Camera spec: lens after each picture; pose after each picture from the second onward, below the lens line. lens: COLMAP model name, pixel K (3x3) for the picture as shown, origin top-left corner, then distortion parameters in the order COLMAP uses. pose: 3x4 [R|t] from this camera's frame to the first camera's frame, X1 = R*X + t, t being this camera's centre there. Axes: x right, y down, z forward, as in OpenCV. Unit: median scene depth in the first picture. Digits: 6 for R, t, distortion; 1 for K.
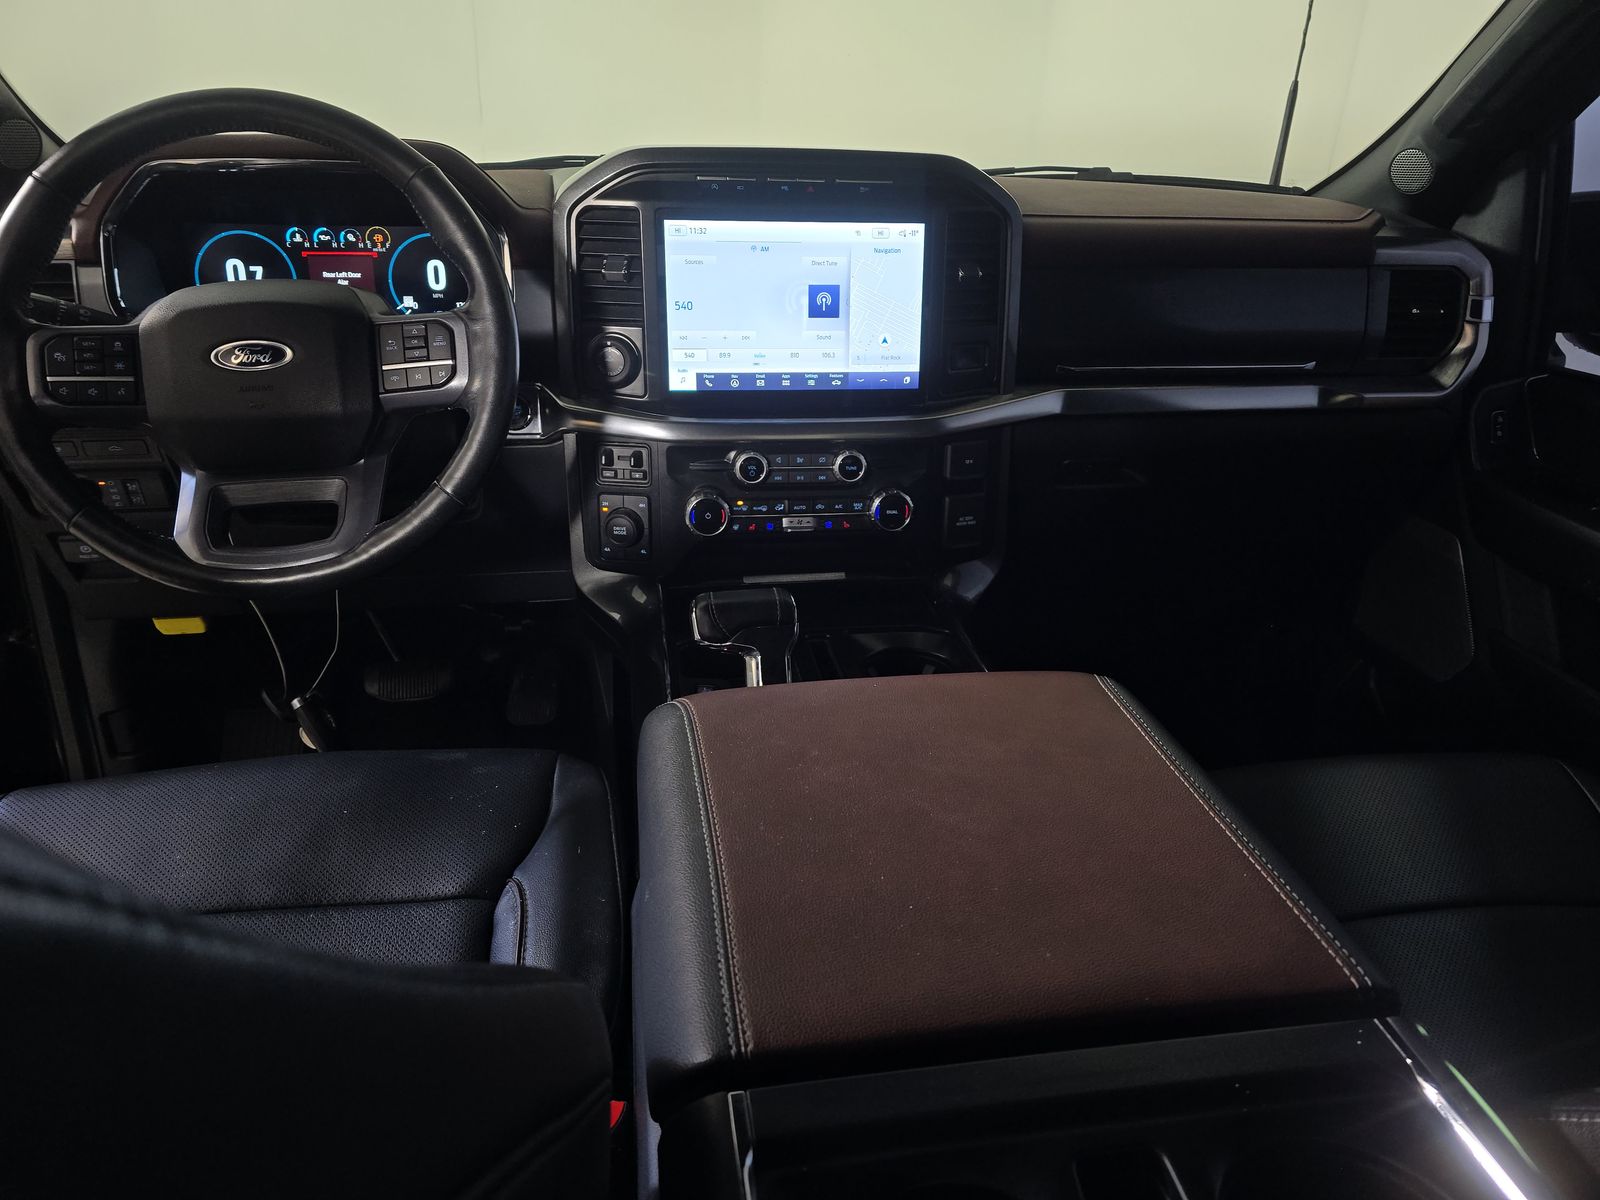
lens RADIAL K [[1049.6, 0, 800.0], [0, 1049.6, 600.0], [0, 0, 1]] dist [0.067594, -0.073513]
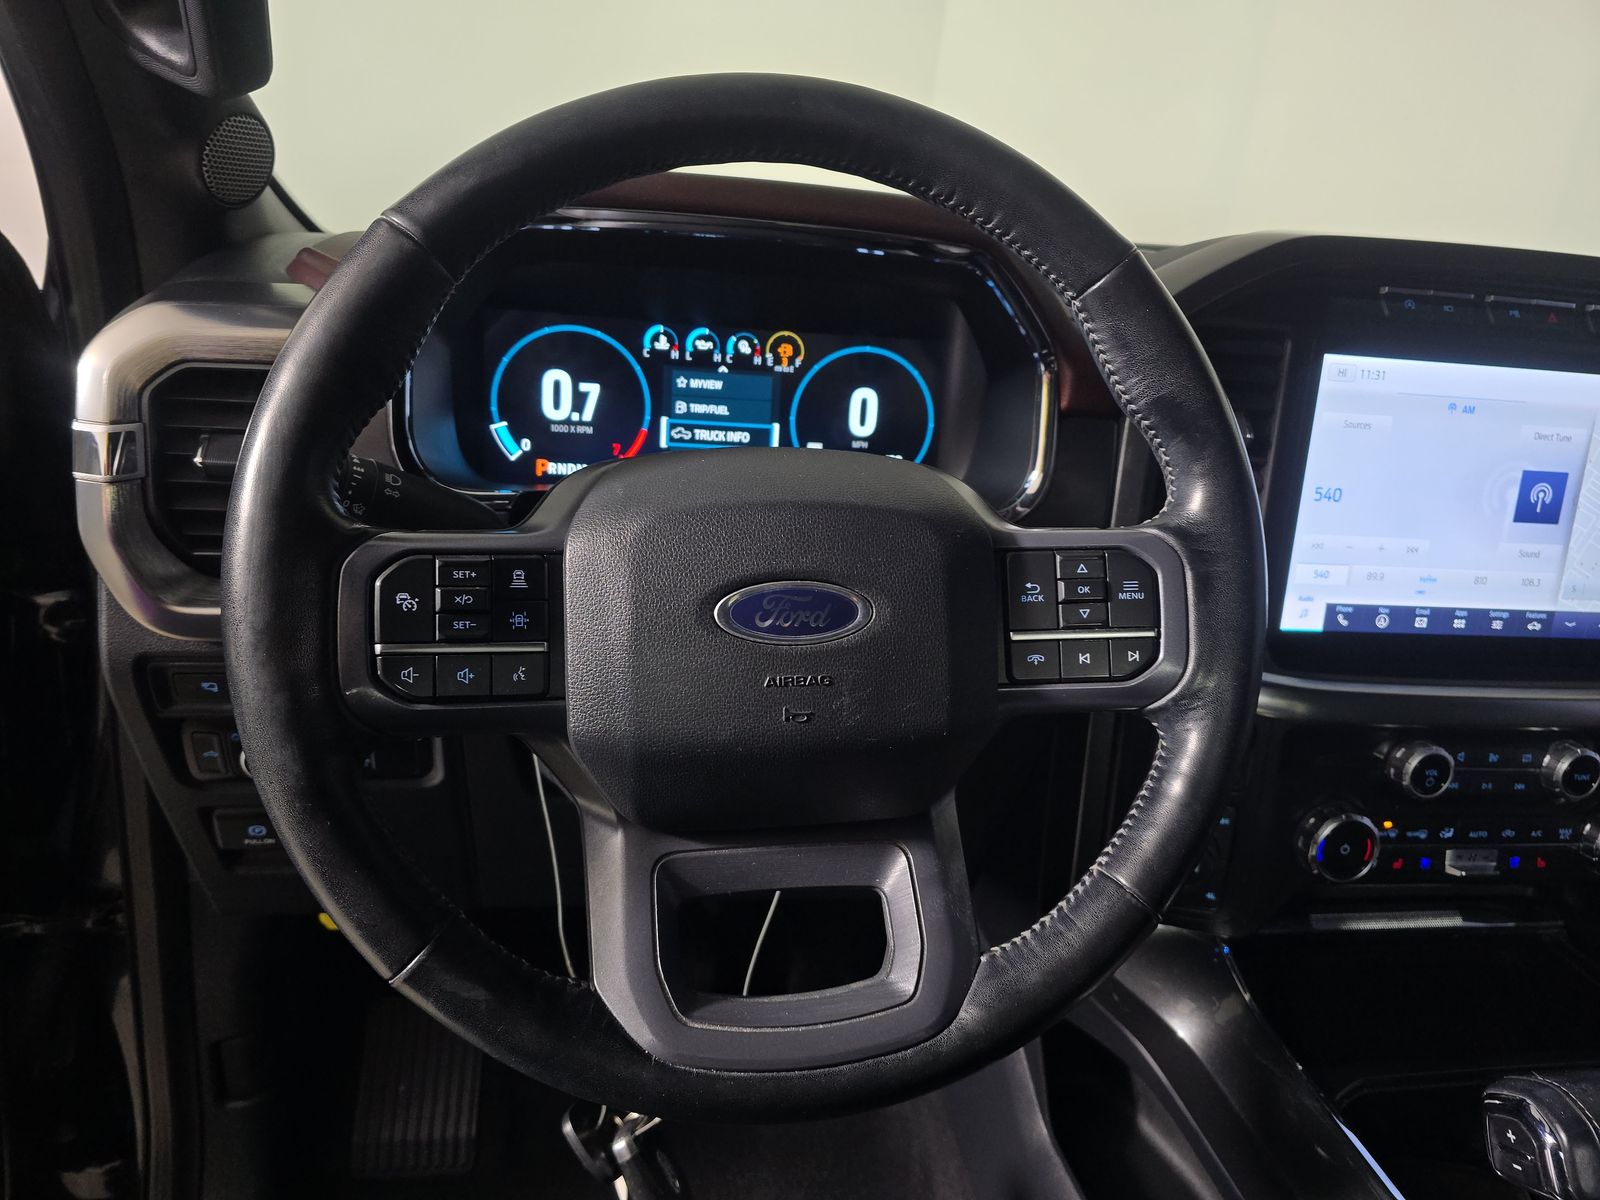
lens RADIAL K [[1049.6, 0, 800.0], [0, 1049.6, 600.0], [0, 0, 1]] dist [0.067594, -0.073513]
pose [[0.997899, 0.058475, 0.027893, -0.410259], [-0.056452, 0.996053, -0.068496, -0.158503], [-0.031788, 0.066777, 0.997261, 0.408750]]
